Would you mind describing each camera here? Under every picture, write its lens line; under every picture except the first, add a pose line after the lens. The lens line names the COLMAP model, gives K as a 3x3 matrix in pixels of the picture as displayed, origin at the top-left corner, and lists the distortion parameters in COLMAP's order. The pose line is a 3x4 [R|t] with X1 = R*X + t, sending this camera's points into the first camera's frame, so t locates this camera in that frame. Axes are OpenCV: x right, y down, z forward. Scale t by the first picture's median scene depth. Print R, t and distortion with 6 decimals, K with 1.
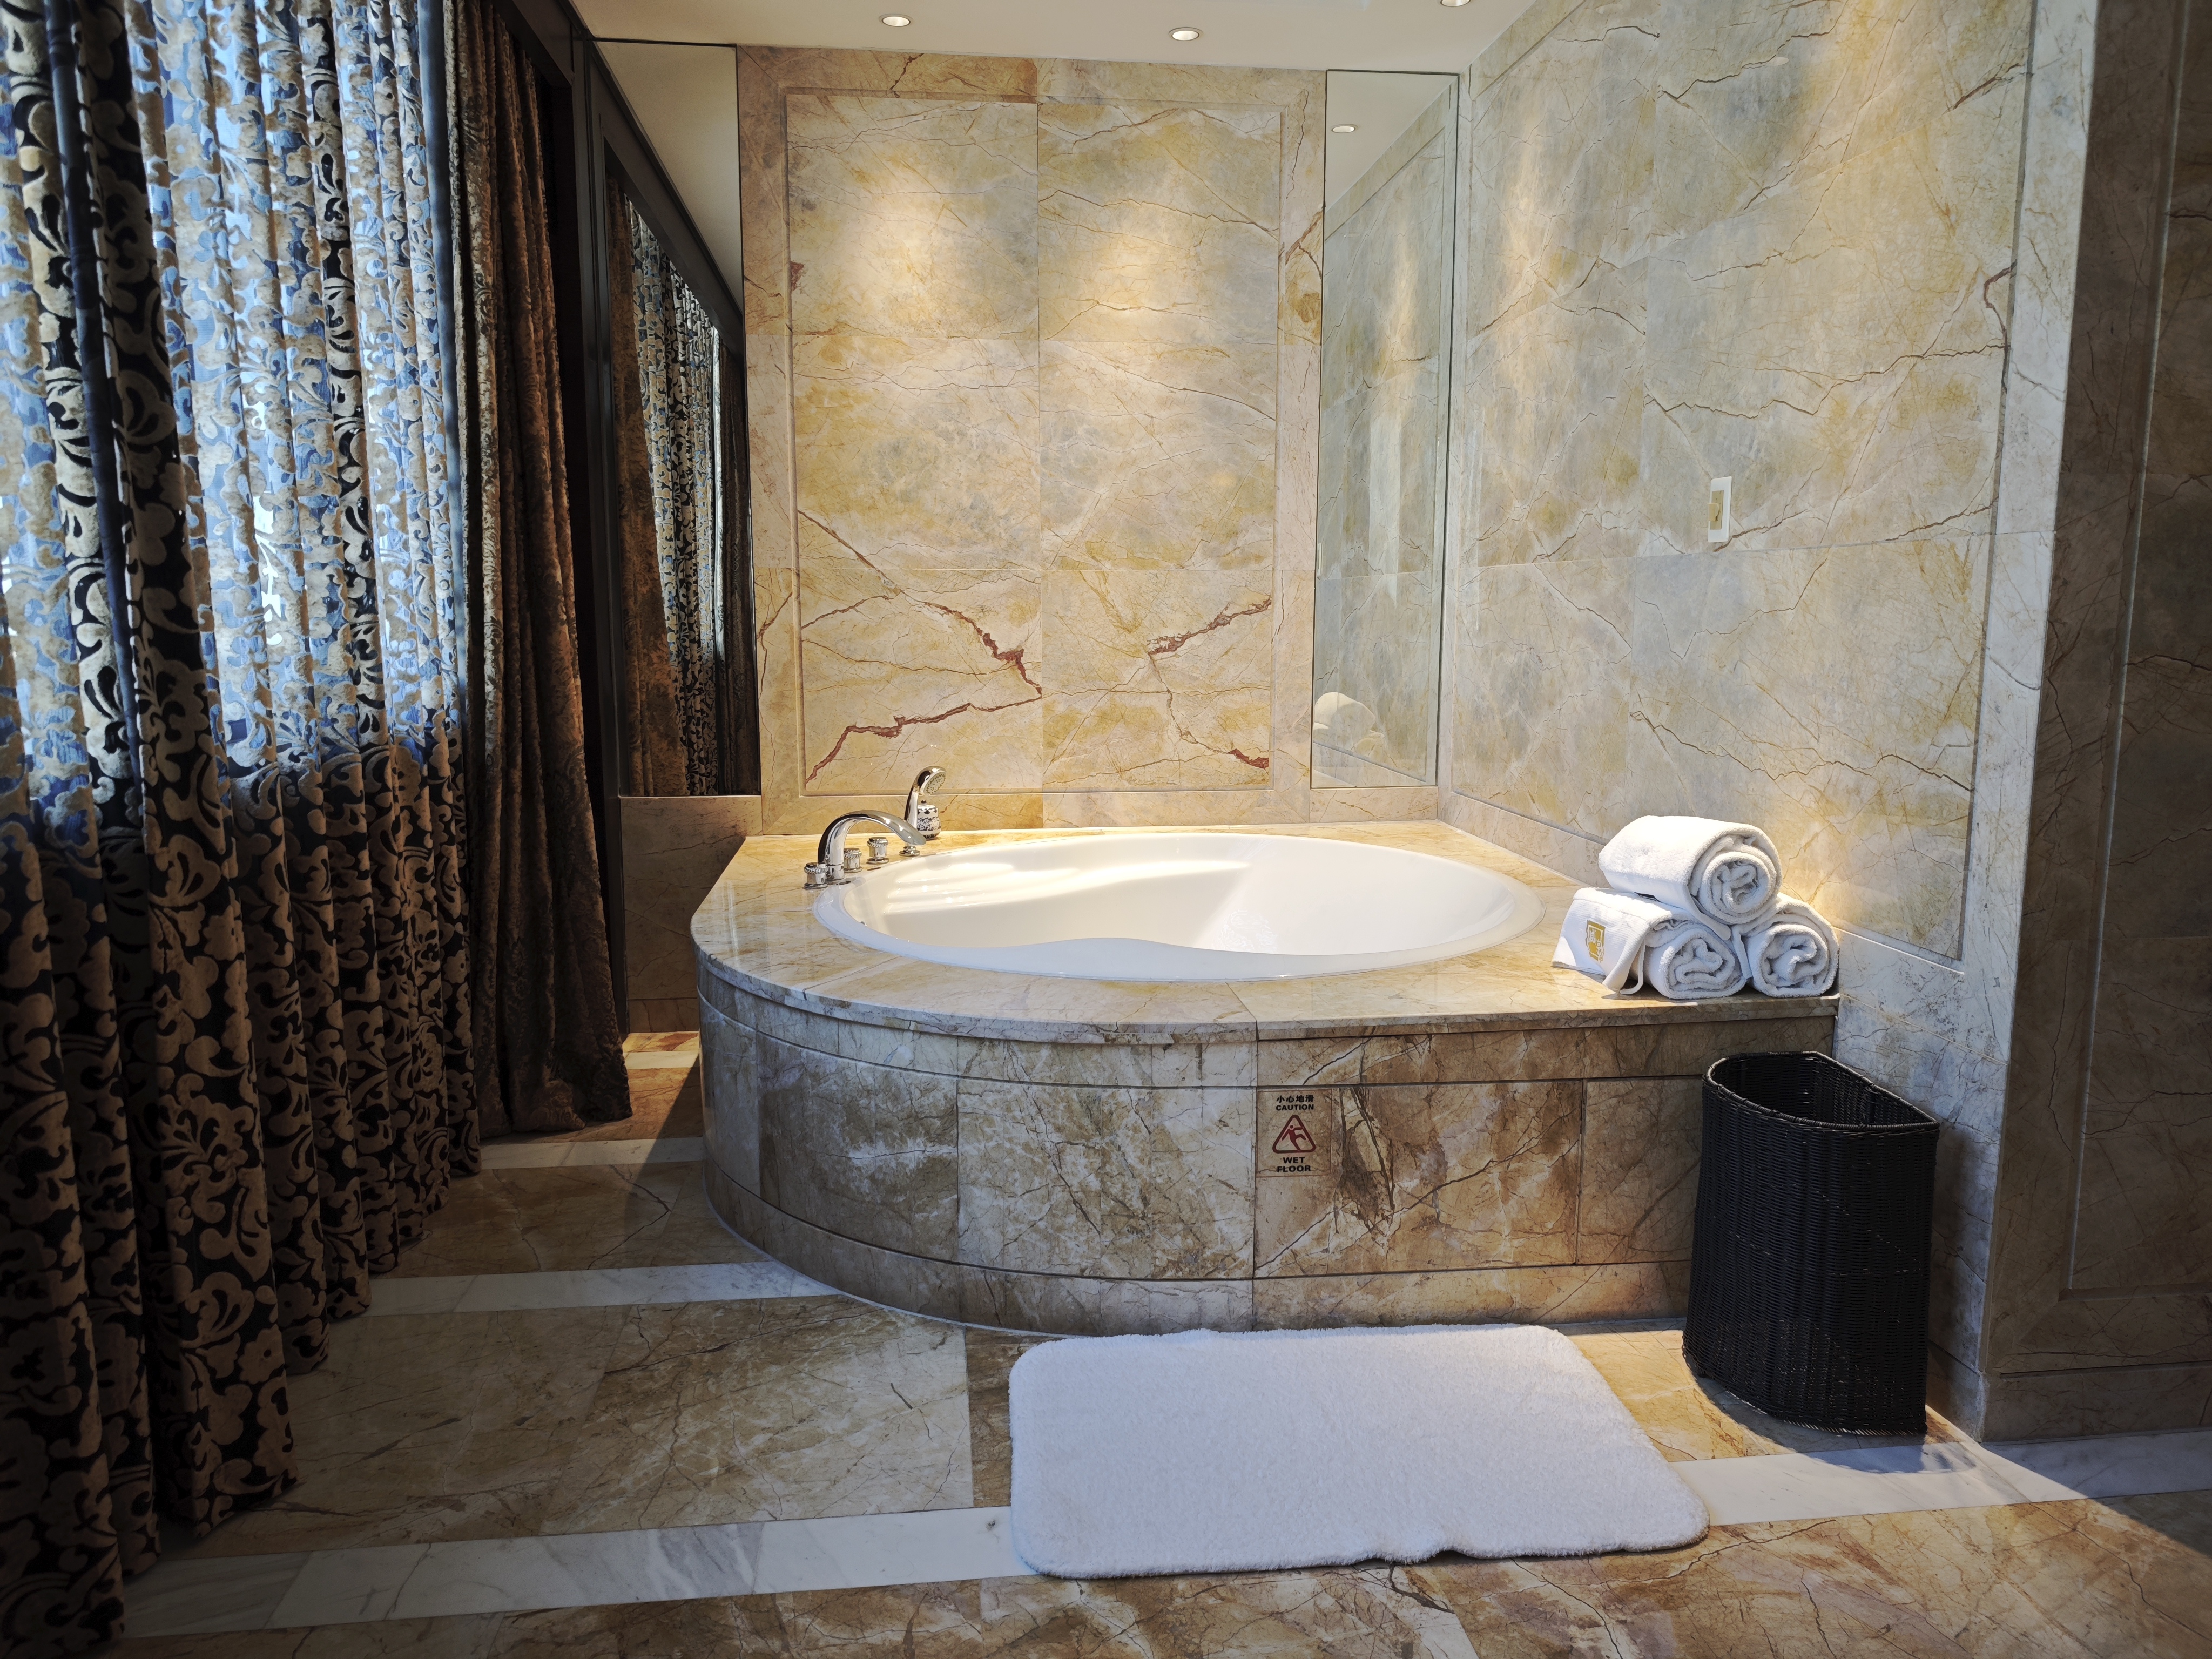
lens RADIAL K [[1514.8, 0, 1101.6], [0, 1514.8, 827.0], [0, 0, 1]] dist [-0.002033, 0.000178]
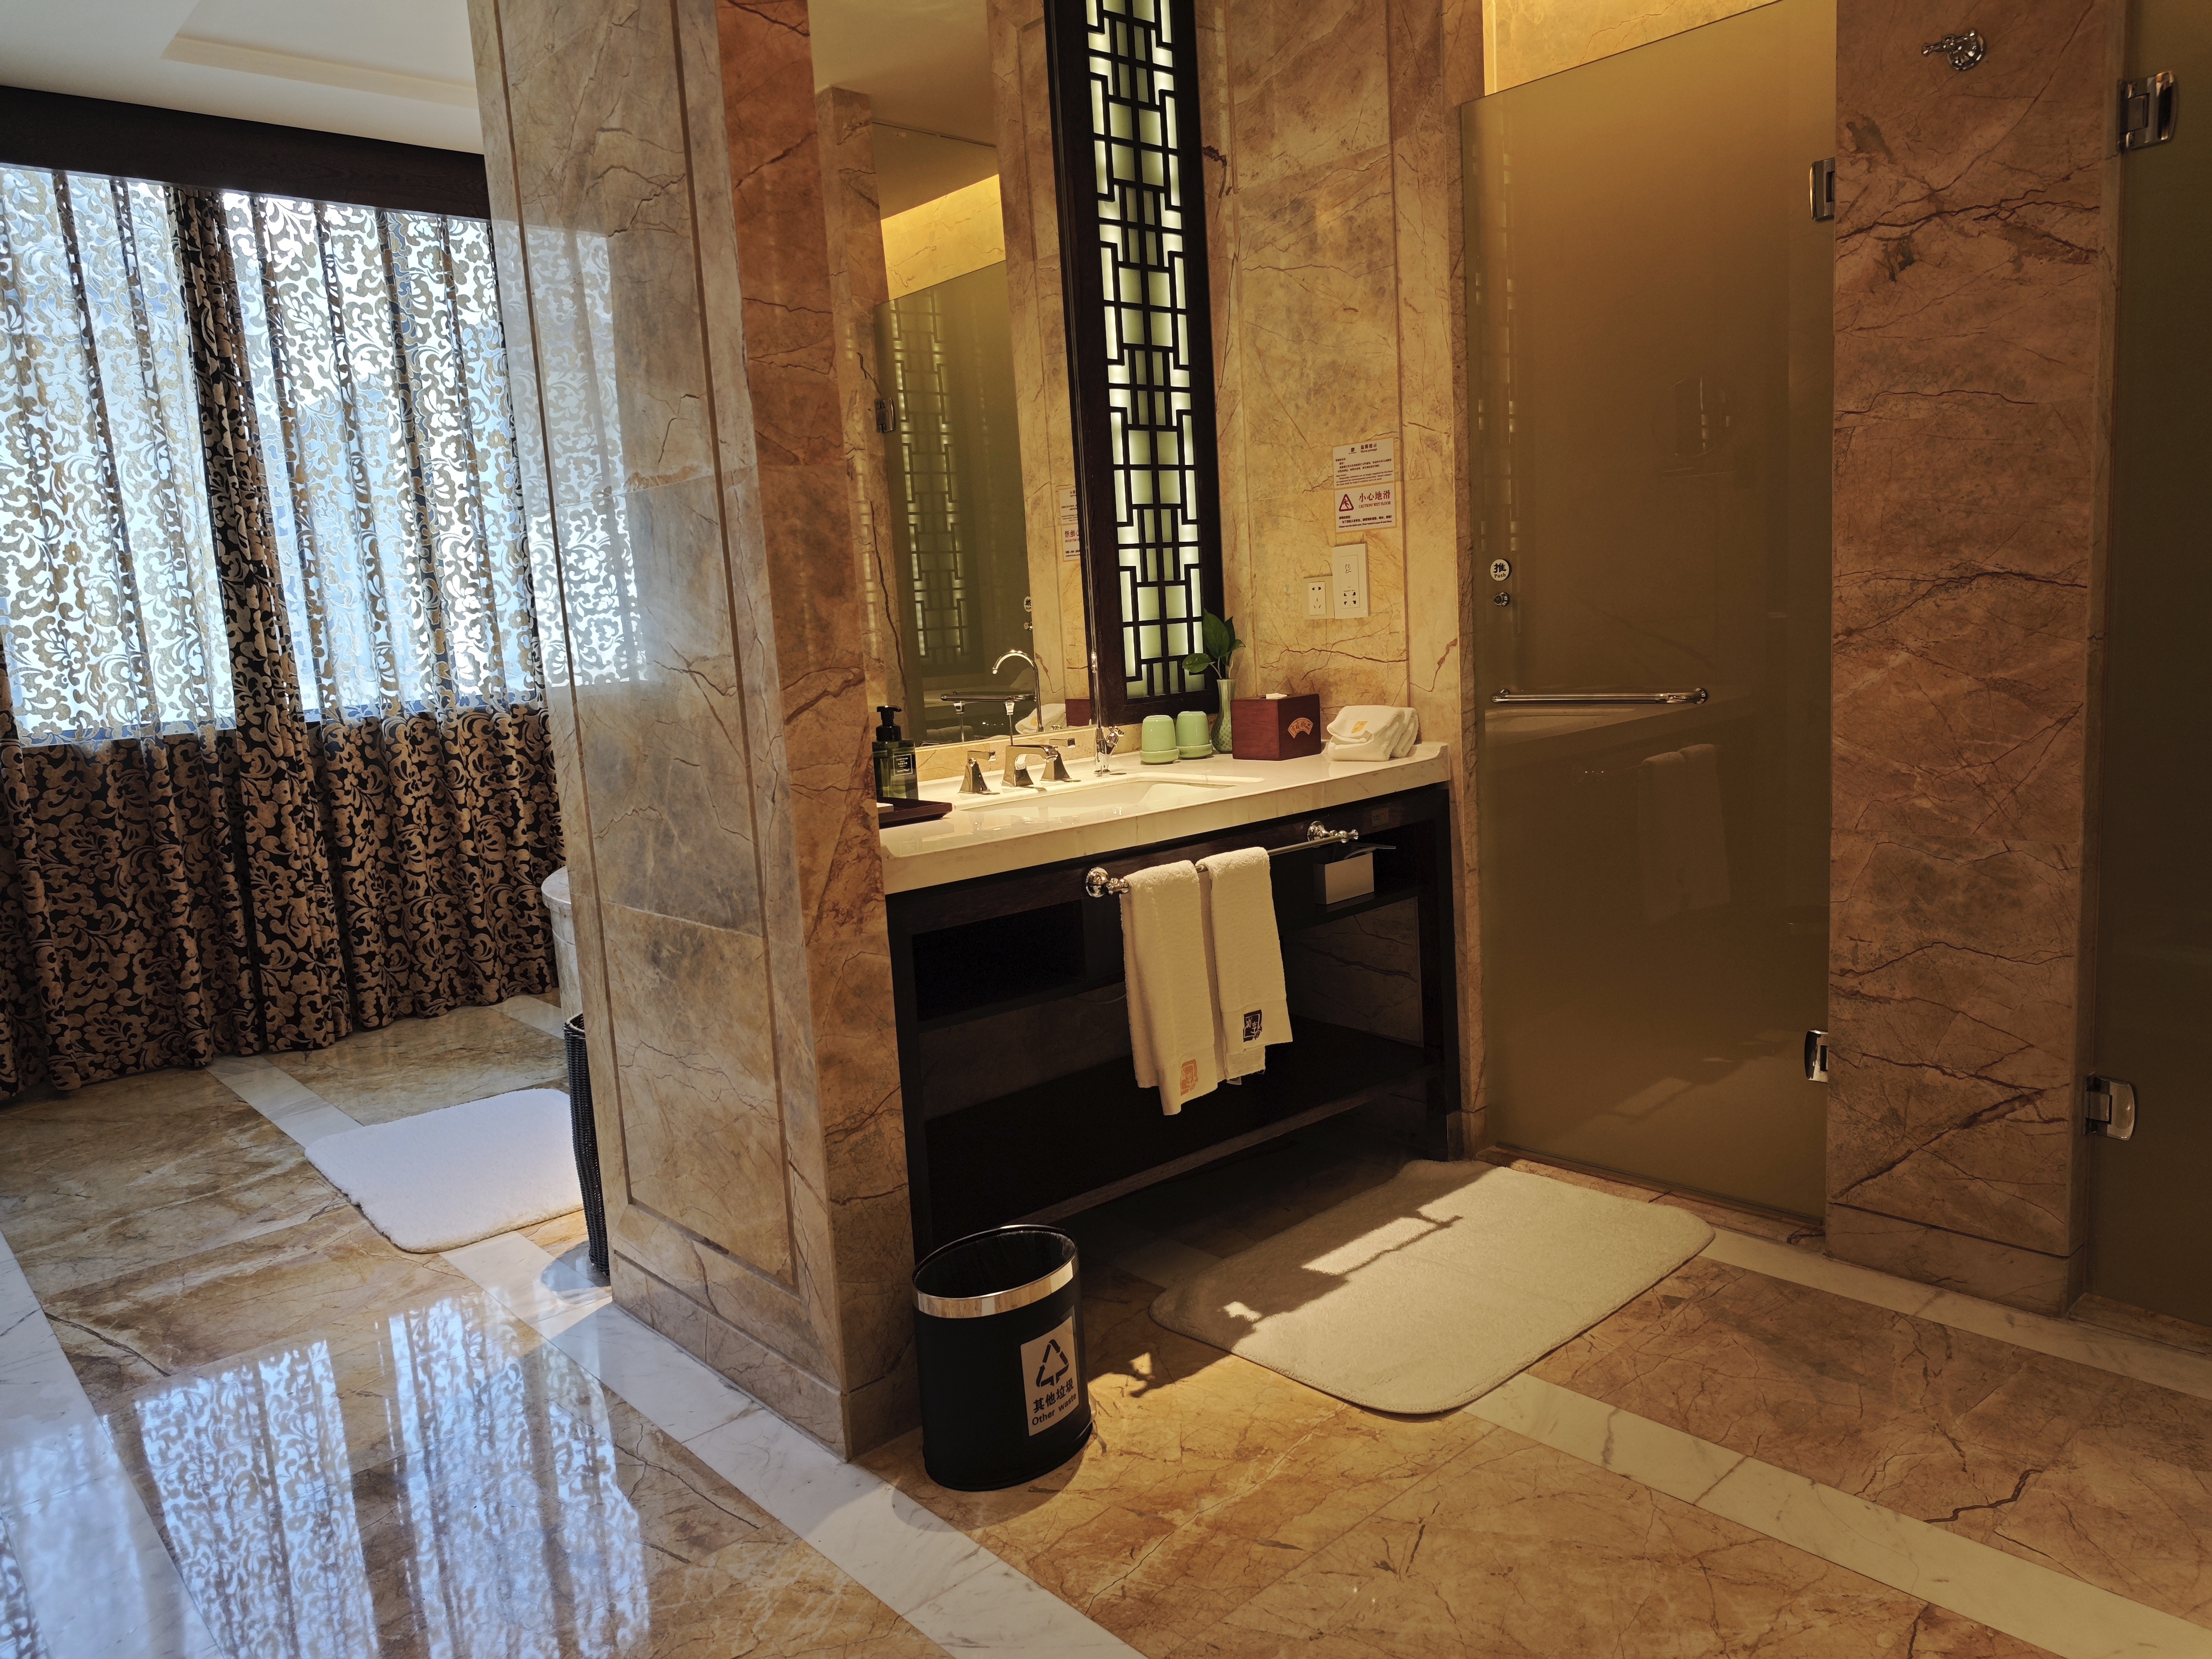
lens RADIAL K [[1514.8, 0, 1104.2], [0, 1514.8, 836.4], [0, 0, 1]] dist [-0.002033, 0.000178]
pose [[0.578109, 0.080211, -0.812007, 2.032289], [-0.052414, 0.996752, 0.061144, -0.068851], [0.814274, 0.007212, 0.580436, 0.701510]]
